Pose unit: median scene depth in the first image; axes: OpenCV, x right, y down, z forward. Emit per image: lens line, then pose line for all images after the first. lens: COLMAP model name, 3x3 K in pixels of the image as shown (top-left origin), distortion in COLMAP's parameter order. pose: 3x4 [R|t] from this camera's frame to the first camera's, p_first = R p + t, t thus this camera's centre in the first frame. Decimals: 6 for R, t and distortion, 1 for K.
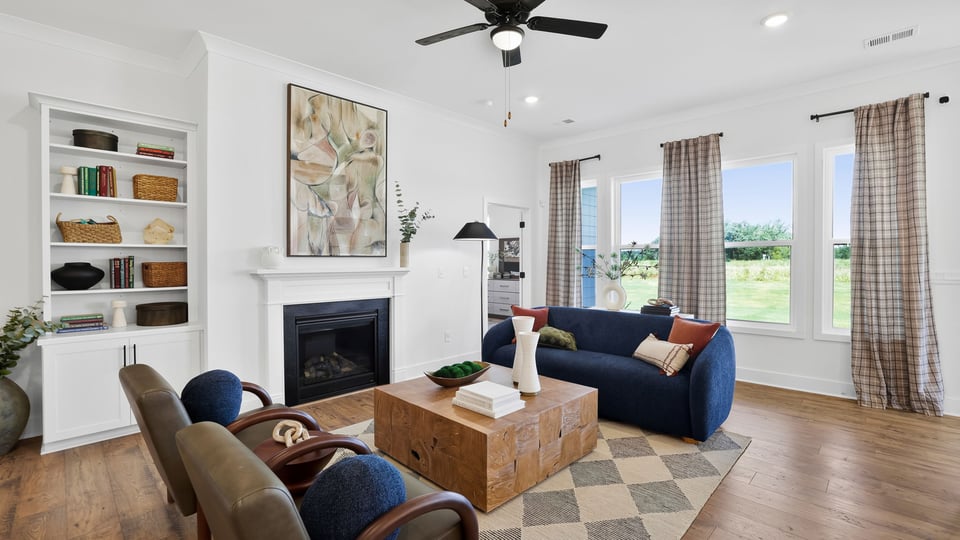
lens RADIAL K [[428.4, 0, 471.3], [0, 428.4, 262.4], [0, 0, 1]] dist [-0.045951, 0.019187]
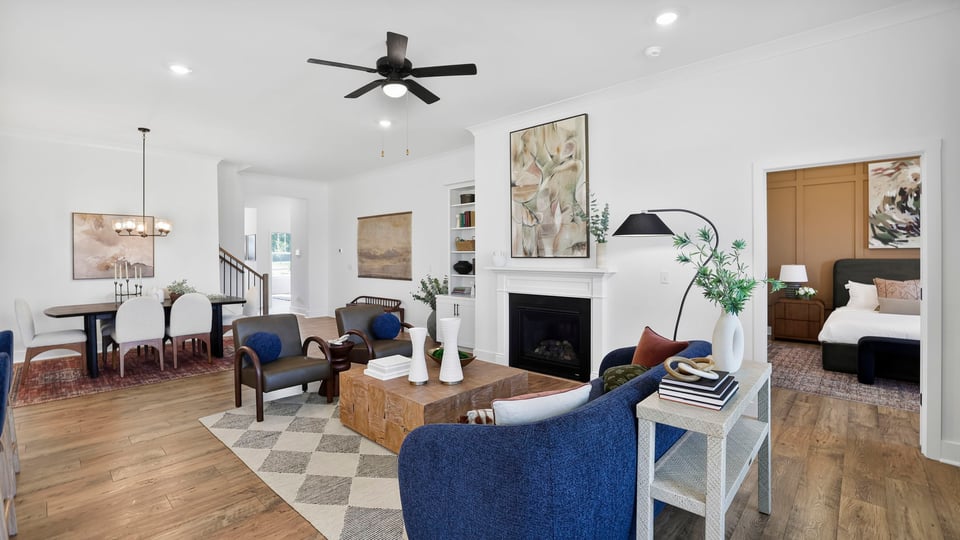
lens RADIAL K [[421.9, 0, 473.7], [0, 421.9, 255.3], [0, 0, 1]] dist [-0.031896, 0.007897]
pose [[0.034505, 0.000387, -0.999404, 0.861444], [-0.001516, 0.999999, 0.000335, -0.020444], [0.999403, 0.001503, 0.034505, 0.762800]]
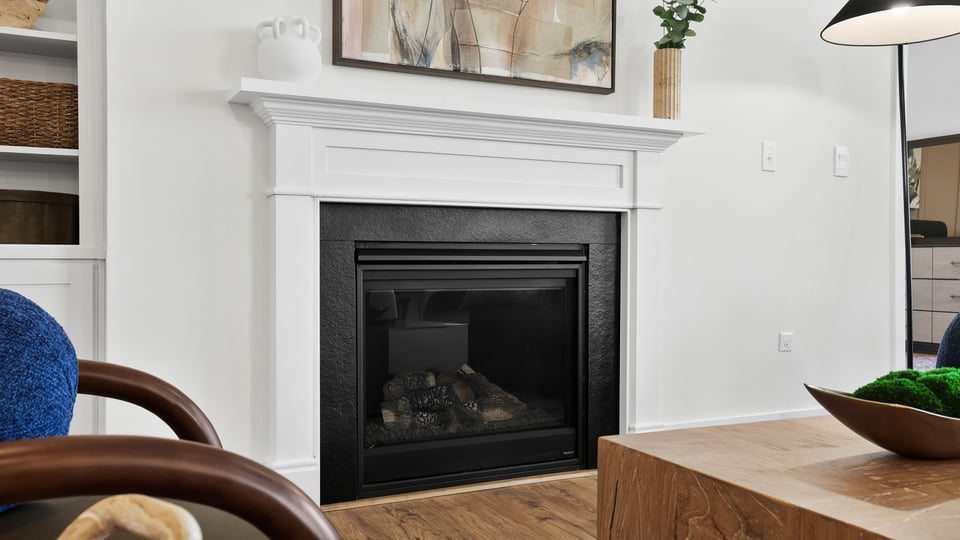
lens RADIAL K [[874.1, 0, 480.7], [0, 874.1, 257.3], [0, 0, 1]] dist [0.012220, 0.014477]
pose [[0.953661, 0.006510, -0.300814, -0.097915], [-0.007133, 0.999974, -0.000972, 0.132021], [0.300799, 0.003072, 0.953682, 0.334724]]
